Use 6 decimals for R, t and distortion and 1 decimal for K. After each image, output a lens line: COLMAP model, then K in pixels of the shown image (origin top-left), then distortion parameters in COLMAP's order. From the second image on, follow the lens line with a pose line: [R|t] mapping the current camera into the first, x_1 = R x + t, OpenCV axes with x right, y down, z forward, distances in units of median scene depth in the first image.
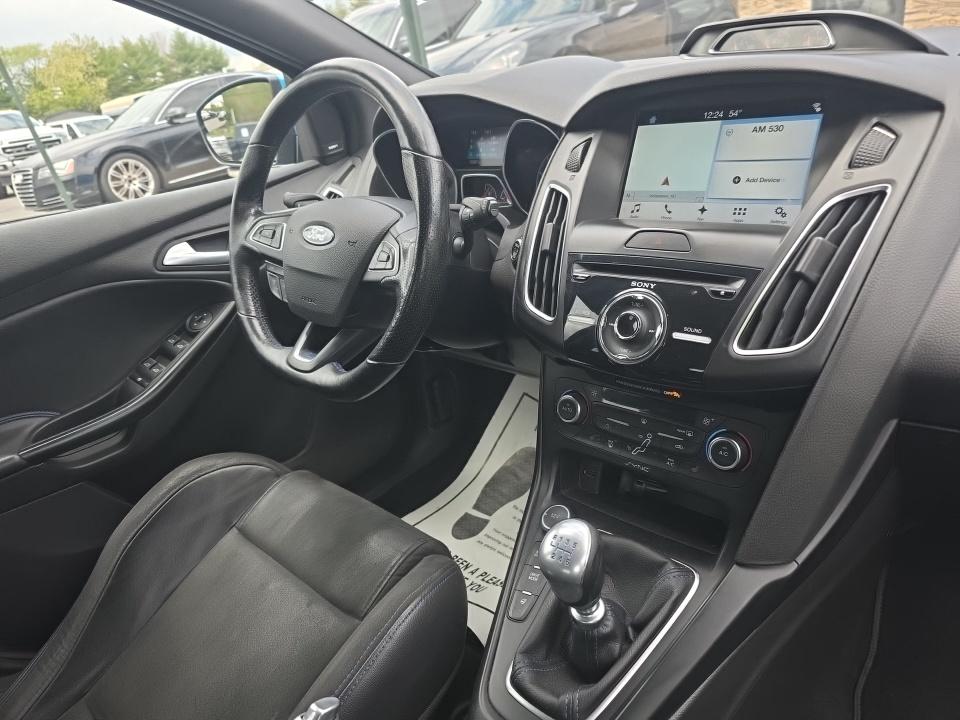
lens RADIAL K [[646.3, 0, 477.7], [0, 646.3, 355.7], [0, 0, 1]] dist [0.056948, -0.061463]
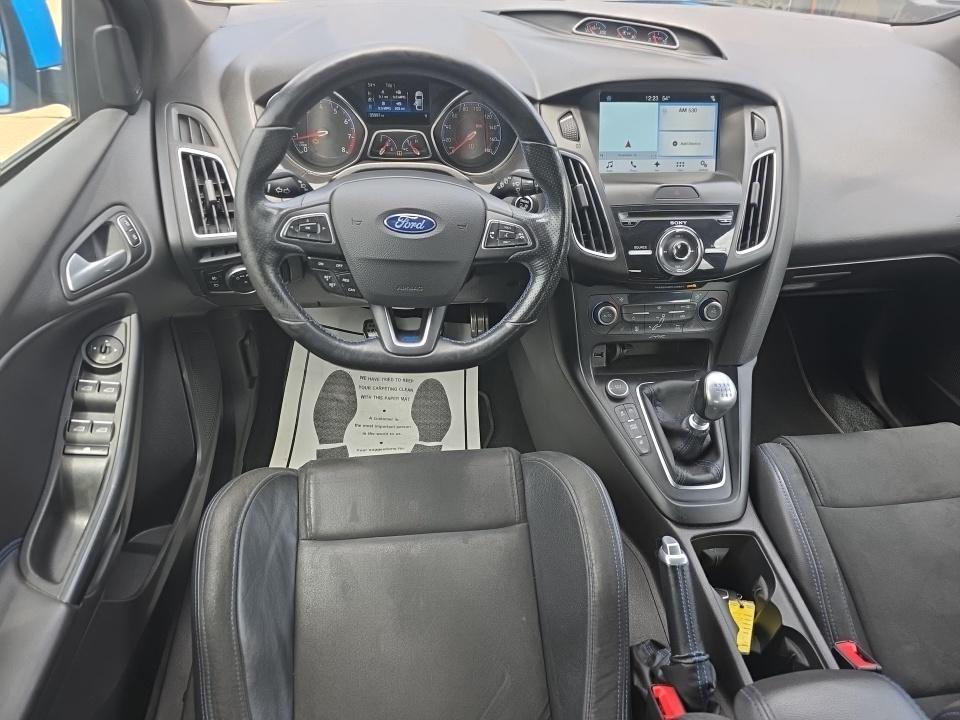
lens RADIAL K [[646.3, 0, 477.7], [0, 646.3, 355.7], [0, 0, 1]] dist [0.056948, -0.061463]
pose [[0.639957, -0.326502, 0.695594, -1.166699], [0.183866, 0.944006, 0.273944, -0.303828], [-0.746089, -0.047417, 0.664156, 0.284751]]
